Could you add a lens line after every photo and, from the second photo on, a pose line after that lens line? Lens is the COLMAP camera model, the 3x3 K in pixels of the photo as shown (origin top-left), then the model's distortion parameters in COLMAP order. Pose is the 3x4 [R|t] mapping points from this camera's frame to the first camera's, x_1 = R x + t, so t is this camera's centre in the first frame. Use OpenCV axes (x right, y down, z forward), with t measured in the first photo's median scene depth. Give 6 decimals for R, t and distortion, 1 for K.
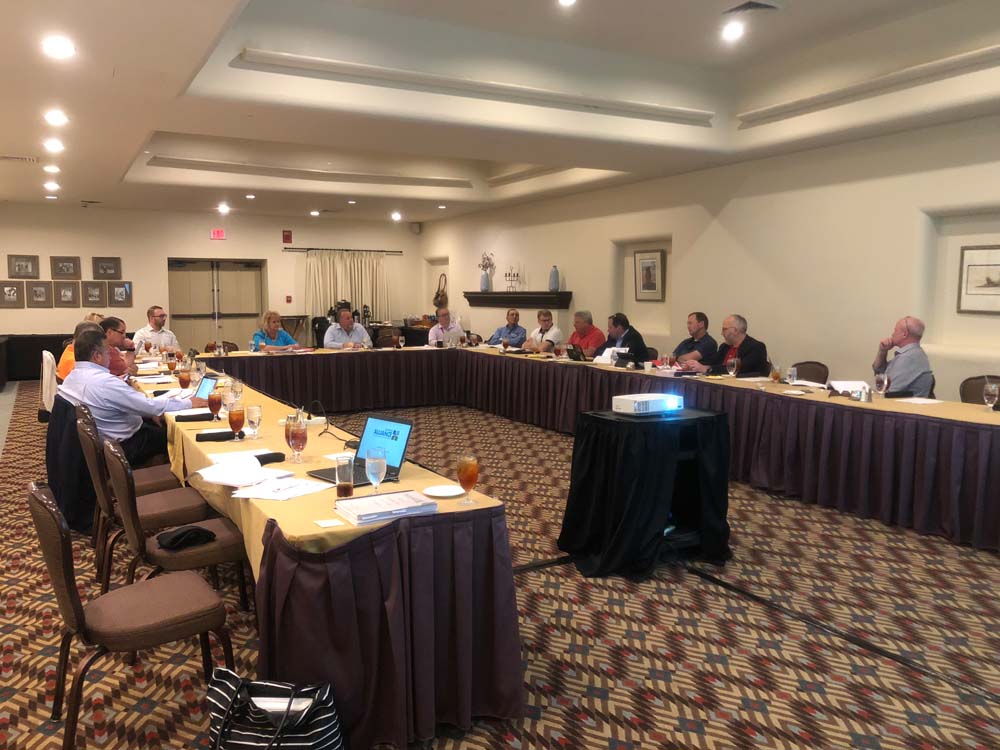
lens RADIAL K [[830.4, 0, 491.0], [0, 830.4, 359.6], [0, 0, 1]] dist [0.046694, -0.047400]
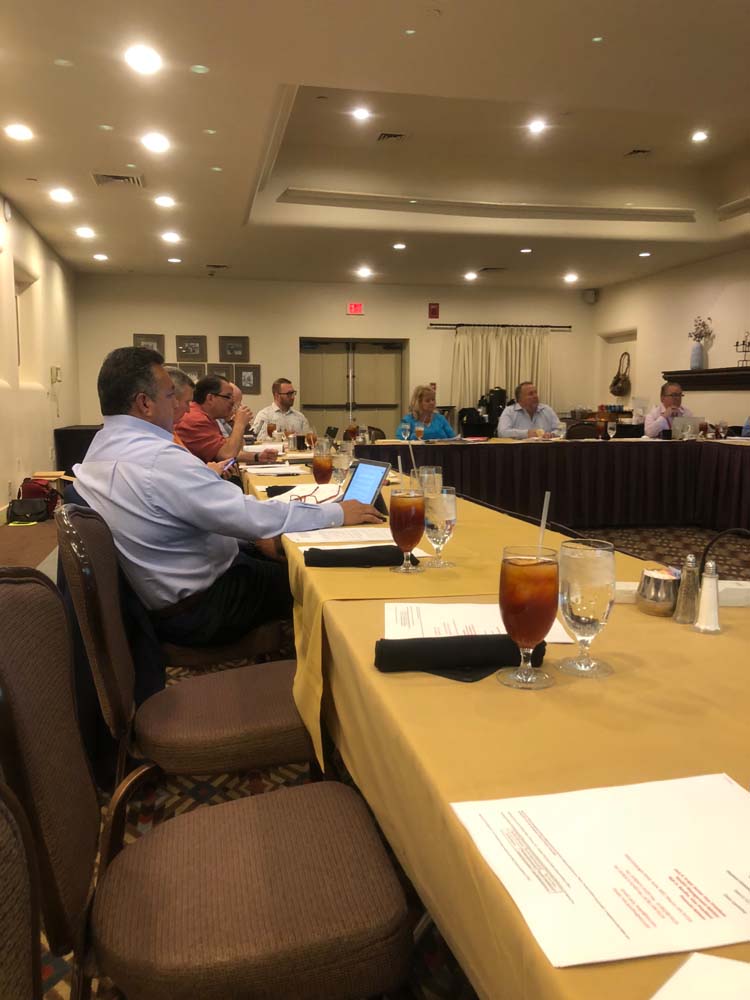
lens RADIAL K [[830.4, 0, 363.0], [0, 830.4, 496.0], [0, 0, 1]] dist [0.046694, -0.047400]
pose [[0.957443, 0.030505, -0.287007, -0.099910], [-0.020738, 0.999100, 0.037012, 0.011674], [0.287878, -0.029485, 0.957213, 0.263671]]
